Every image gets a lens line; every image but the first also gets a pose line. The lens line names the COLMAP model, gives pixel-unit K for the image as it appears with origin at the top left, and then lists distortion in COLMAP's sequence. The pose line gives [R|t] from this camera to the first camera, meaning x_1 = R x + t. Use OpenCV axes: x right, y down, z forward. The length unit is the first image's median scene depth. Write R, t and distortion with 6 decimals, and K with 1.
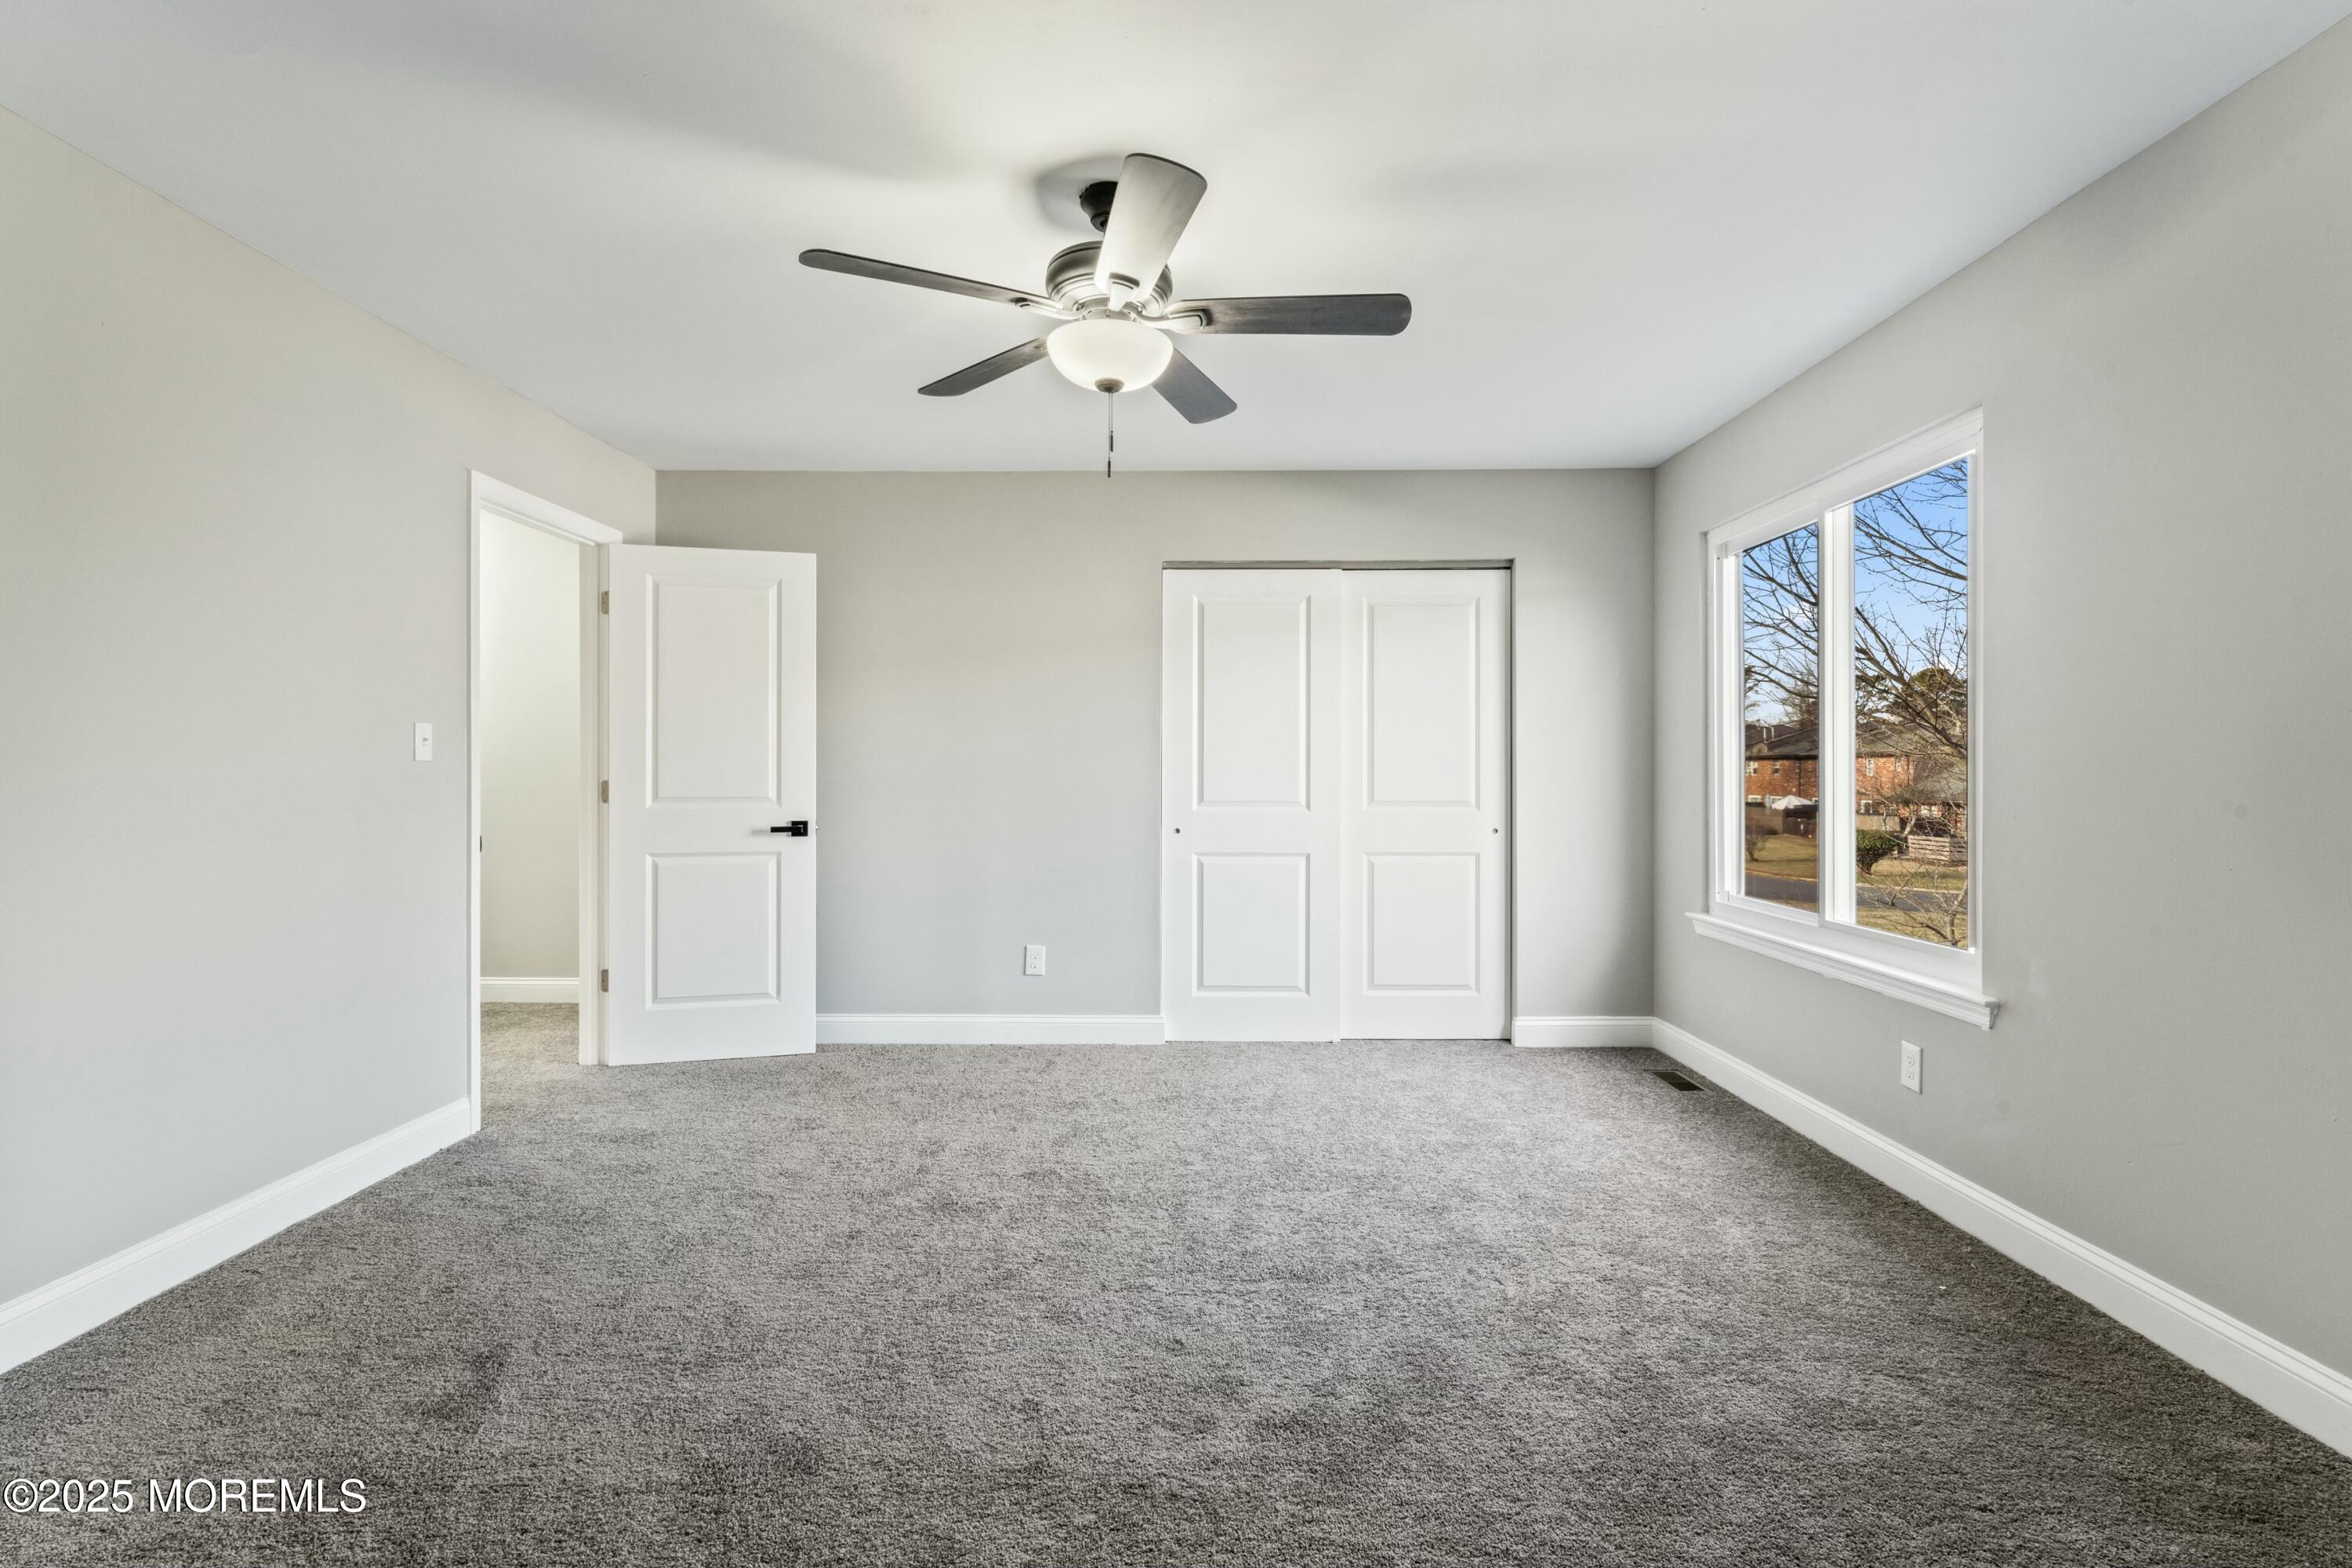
lens RADIAL K [[1068.7, 0, 1172.3], [0, 1068.7, 779.2], [0, 0, 1]] dist [-0.002450, -0.000454]
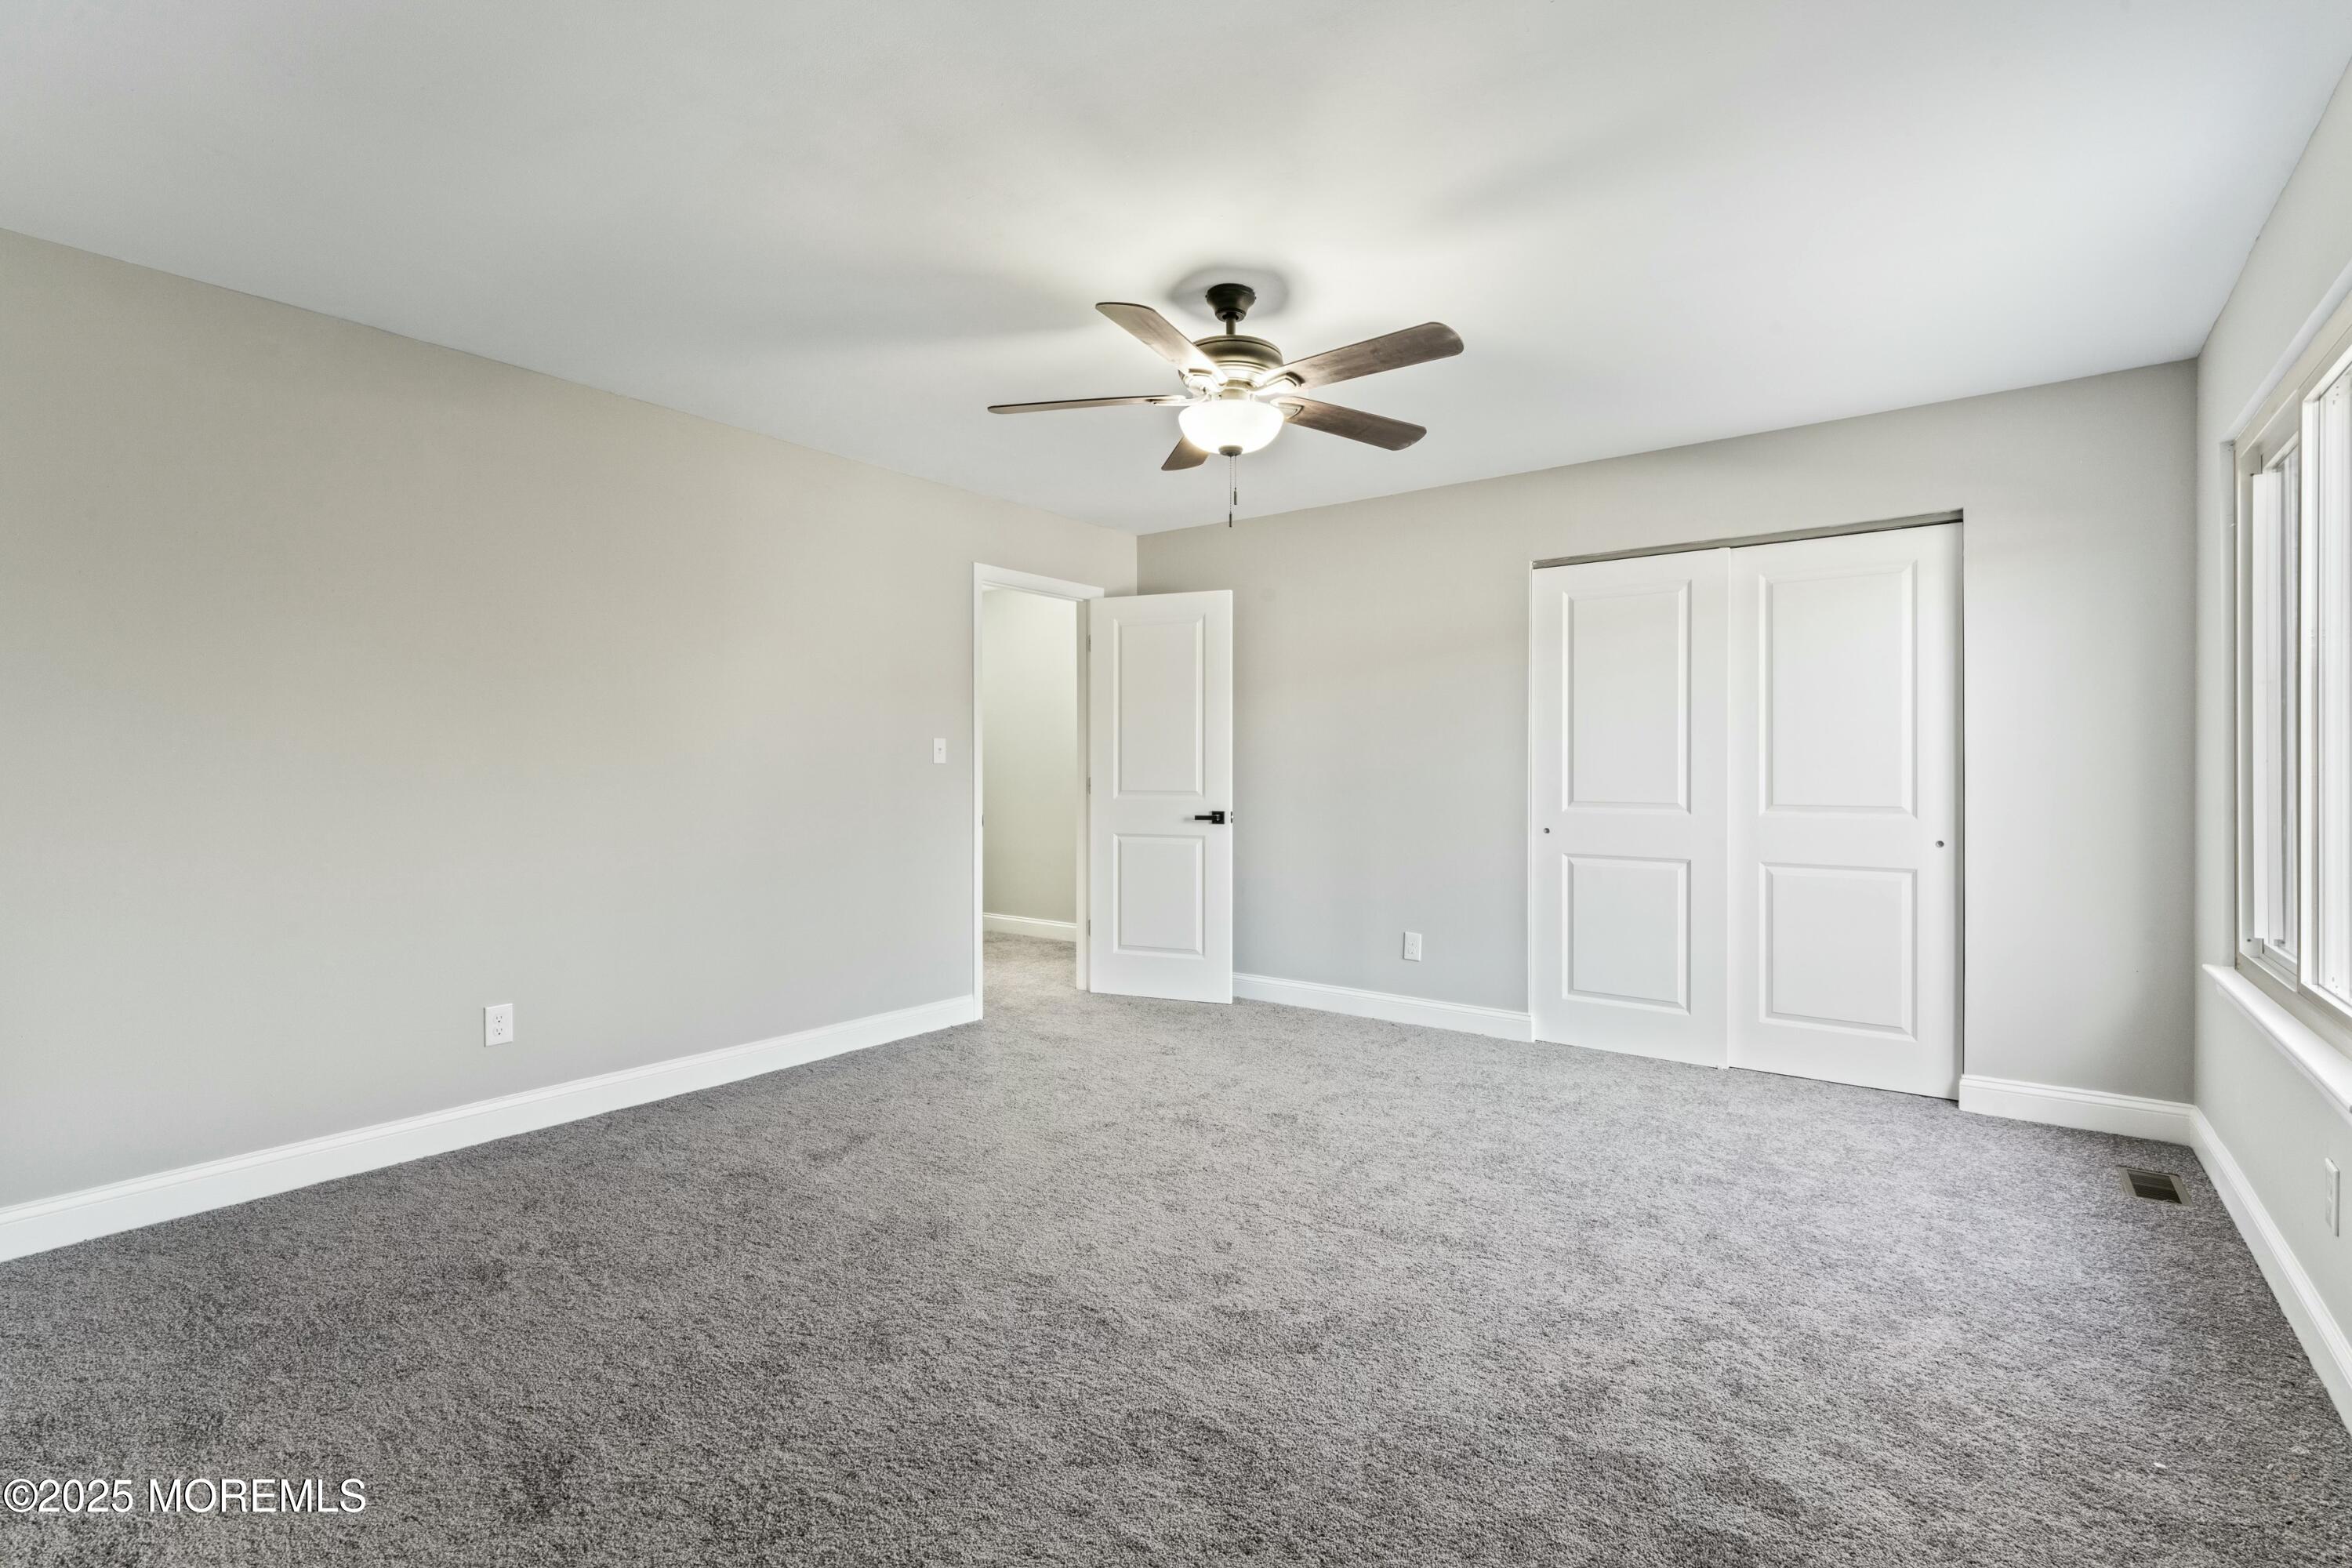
lens RADIAL K [[1055.0, 0, 1173.3], [0, 1055.0, 780.9], [0, 0, 1]] dist [-0.001577, -0.001005]
pose [[0.807788, 0.006380, -0.589438, 0.382950], [-0.004796, 0.999979, 0.004252, -0.000557], [0.589453, -0.000608, 0.807802, 0.000963]]
